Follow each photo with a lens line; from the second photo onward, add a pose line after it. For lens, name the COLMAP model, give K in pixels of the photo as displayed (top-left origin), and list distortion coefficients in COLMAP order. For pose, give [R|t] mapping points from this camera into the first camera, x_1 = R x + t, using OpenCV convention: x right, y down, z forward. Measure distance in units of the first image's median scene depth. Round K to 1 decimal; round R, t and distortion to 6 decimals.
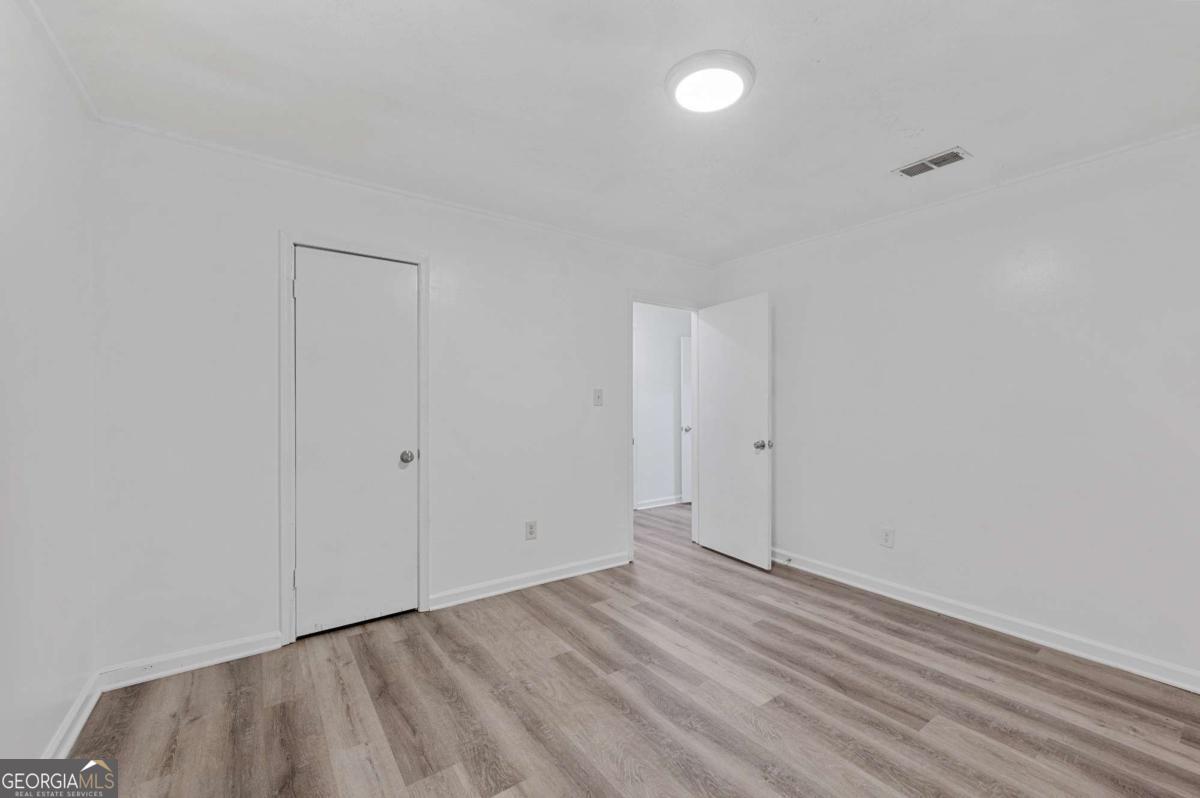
lens RADIAL K [[477.4, 0, 600.0], [0, 477.4, 399.0], [0, 0, 1]] dist [-0.000837, -0.000092]
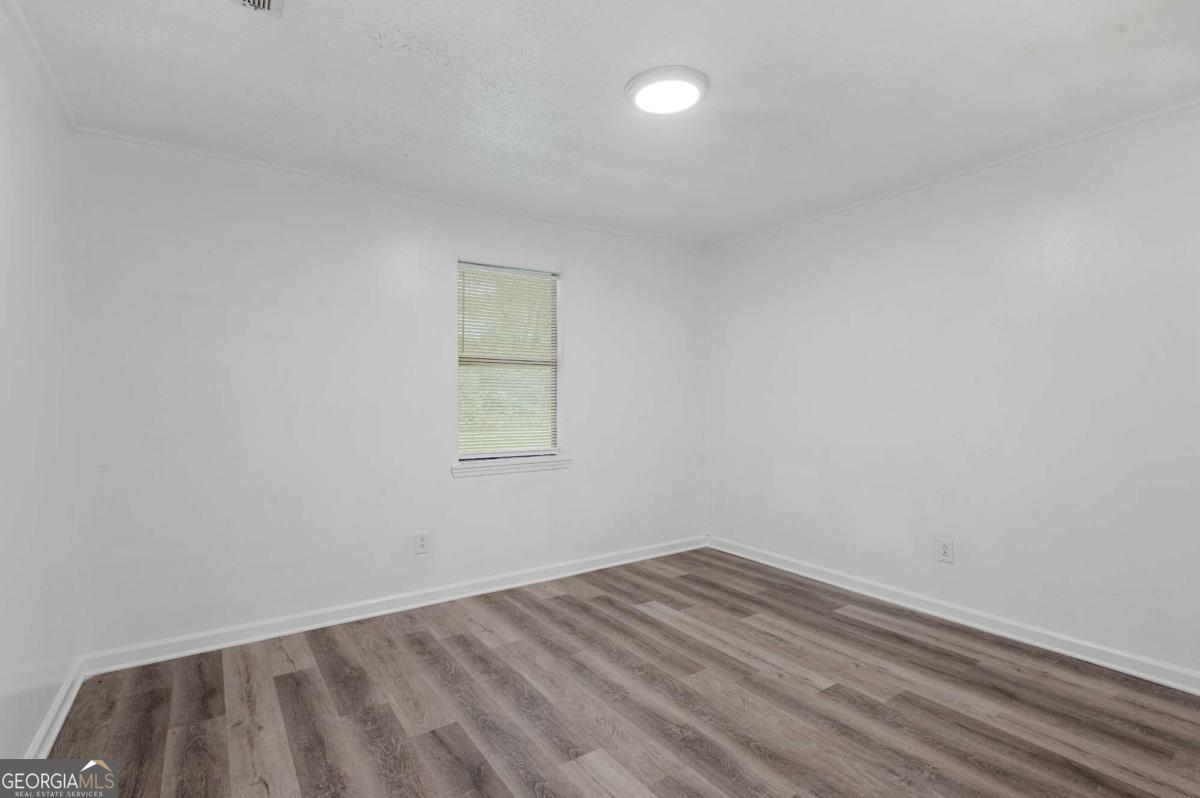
lens RADIAL K [[570.0, 0, 600.0], [0, 570.0, 399.0], [0, 0, 1]] dist [-0.000072, 0.000222]
pose [[-0.999849, 0.002519, 0.017216, 0.332928], [0.002595, 0.999987, 0.004416, 0.008994], [-0.017205, 0.004460, -0.999842, 2.139928]]
